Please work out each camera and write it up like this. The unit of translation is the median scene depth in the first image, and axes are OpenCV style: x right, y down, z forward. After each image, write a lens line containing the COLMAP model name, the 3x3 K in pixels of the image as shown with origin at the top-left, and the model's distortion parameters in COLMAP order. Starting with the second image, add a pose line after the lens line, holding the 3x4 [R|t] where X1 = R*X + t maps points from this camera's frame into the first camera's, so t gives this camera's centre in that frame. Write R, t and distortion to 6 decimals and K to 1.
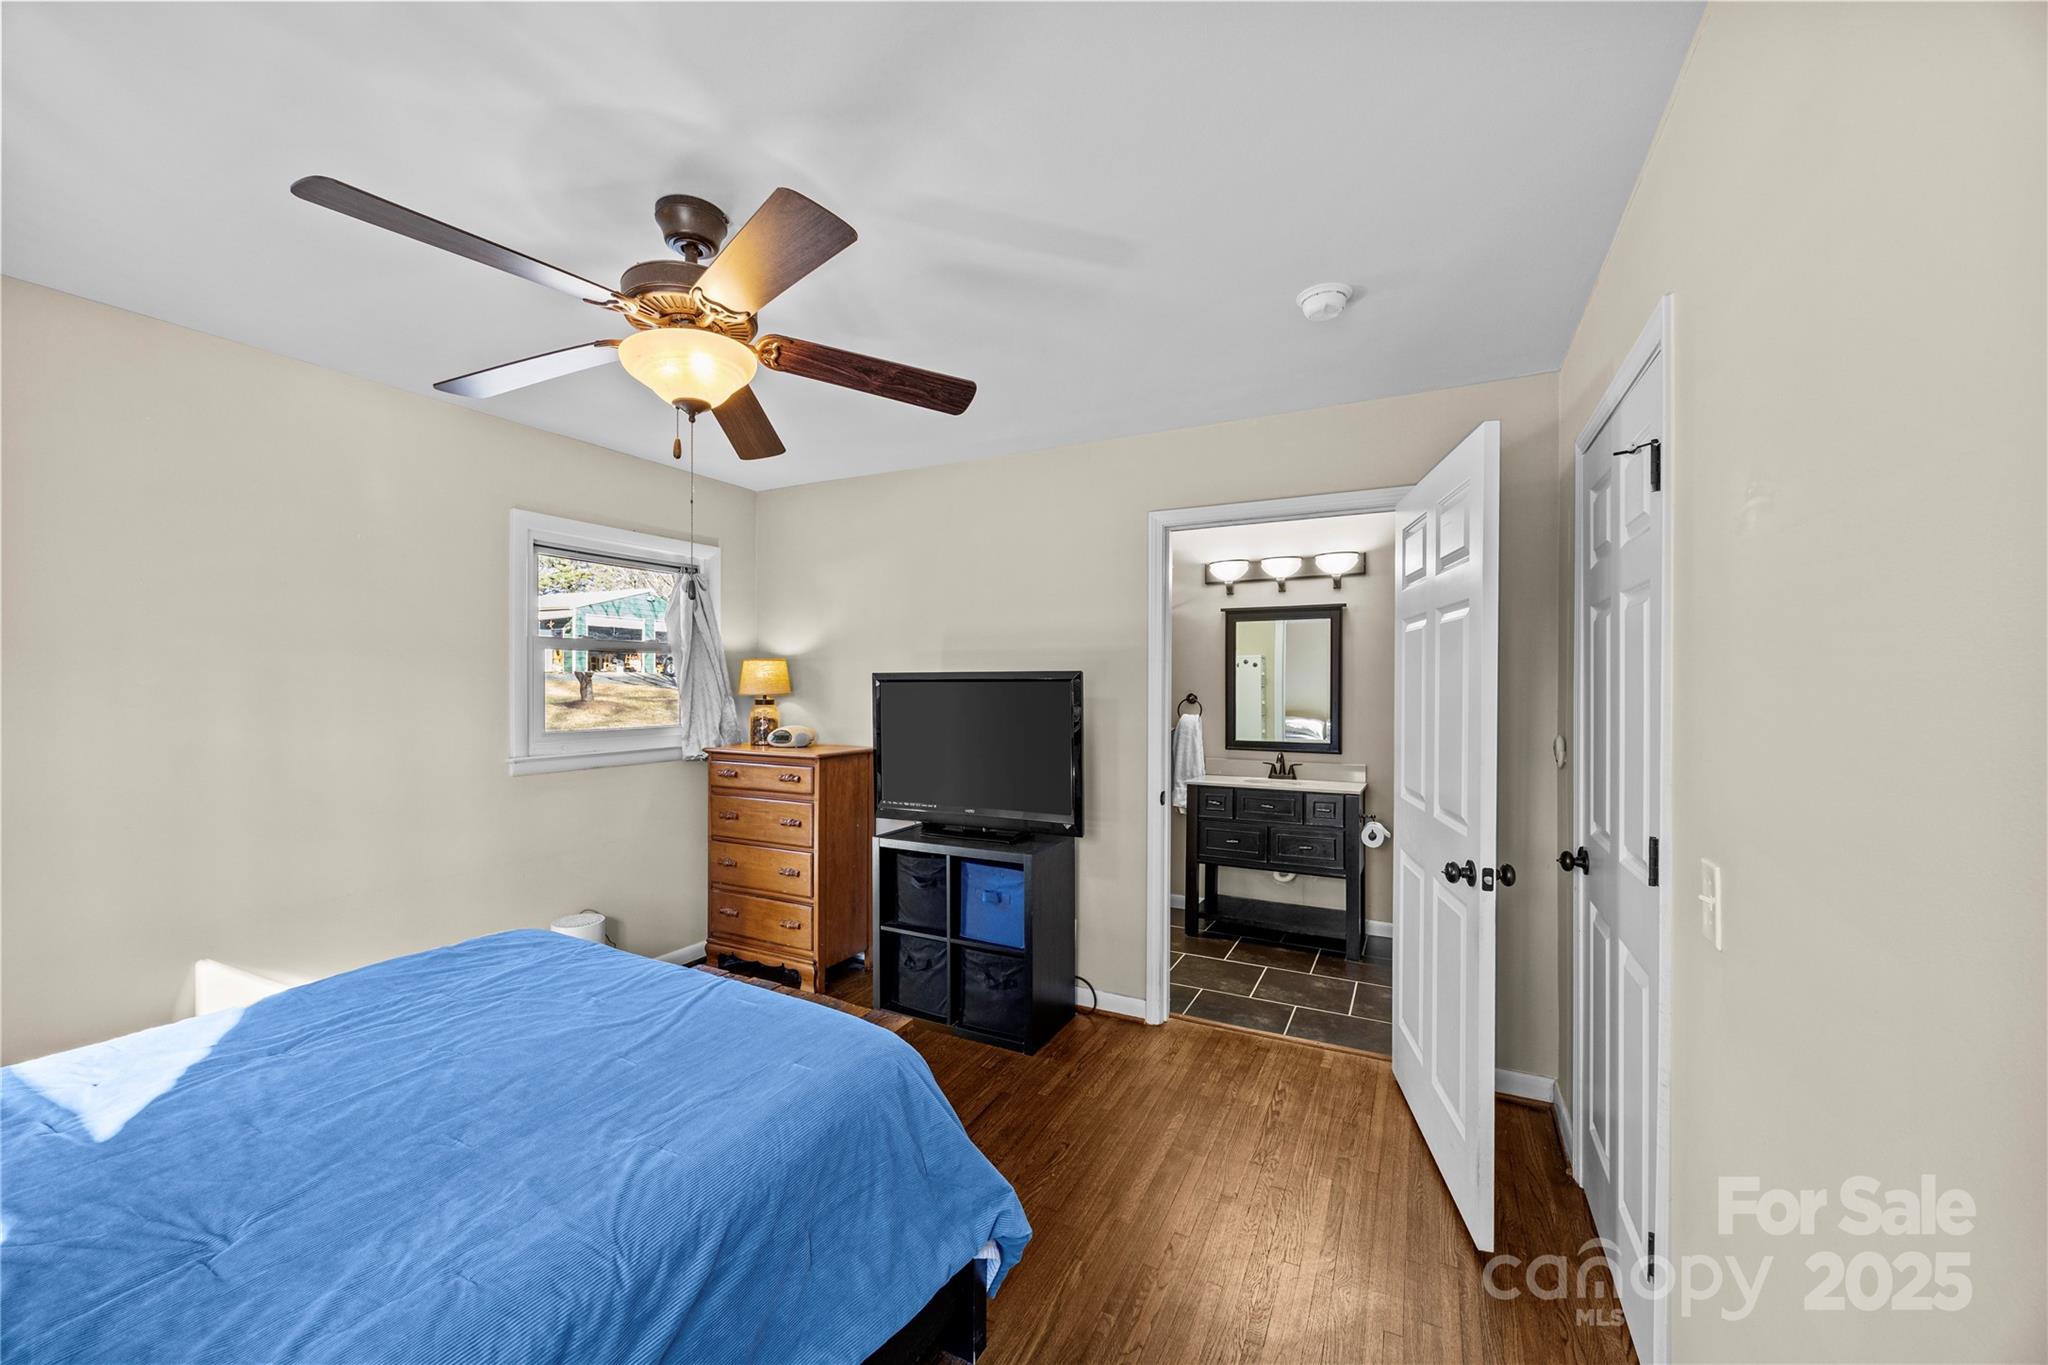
lens RADIAL K [[780.7, 0, 1037.8], [0, 780.7, 689.4], [0, 0, 1]] dist [0.000177, -0.000064]
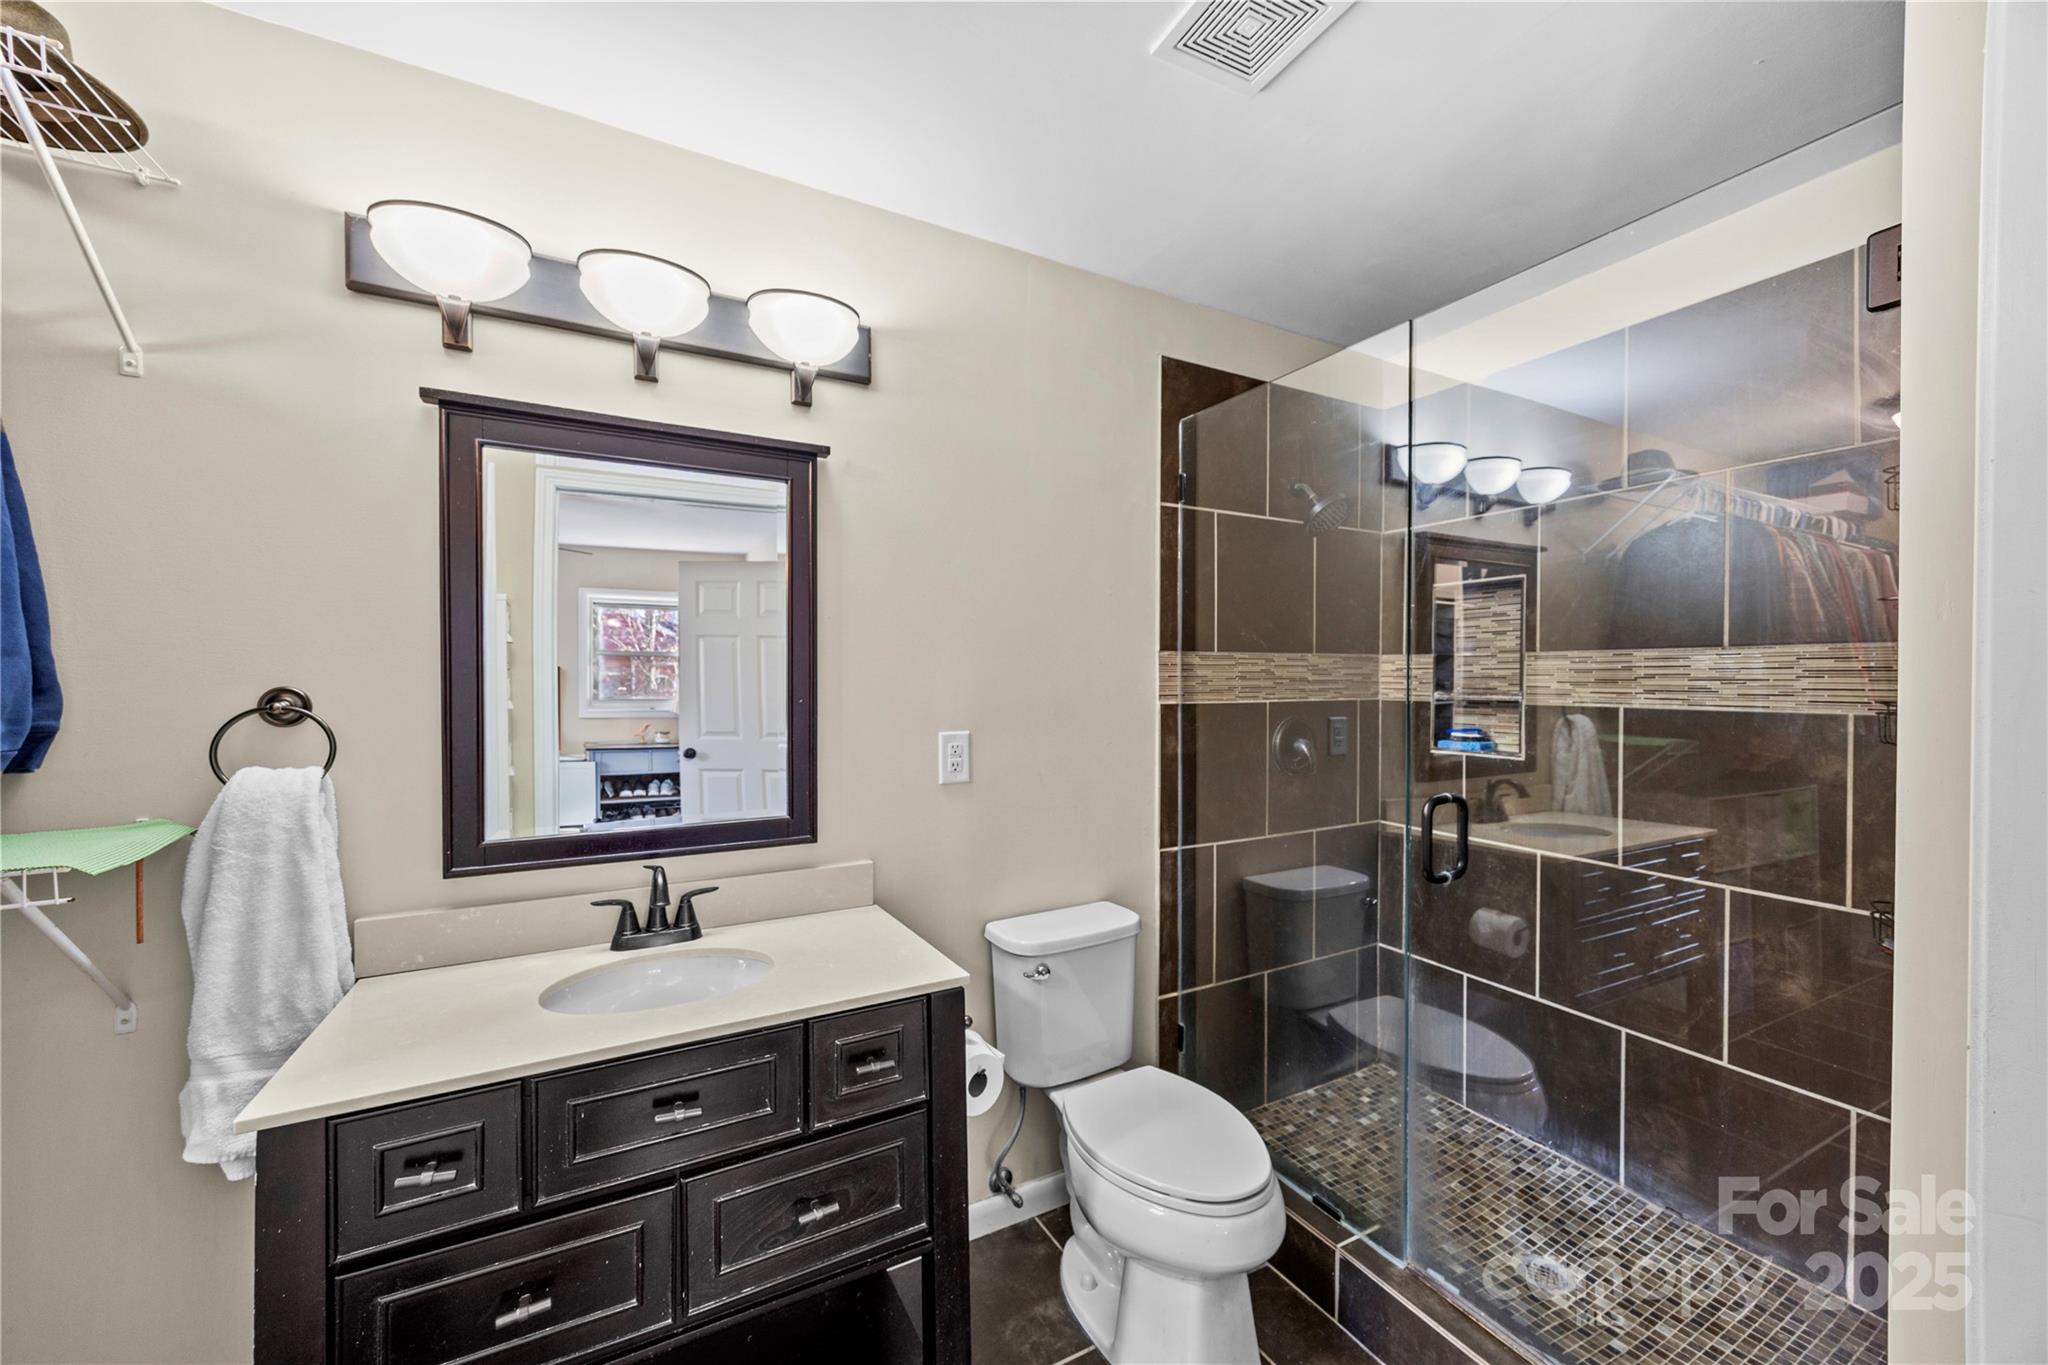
lens RADIAL K [[780.7, 0, 1019.6], [0, 780.7, 682.5], [0, 0, 1]] dist [0.000177, -0.000064]
pose [[0.582040, -0.003592, 0.813152, 0.134850], [-0.008089, 0.999915, 0.010206, 0.000950], [-0.813120, -0.012518, 0.581962, 0.682219]]
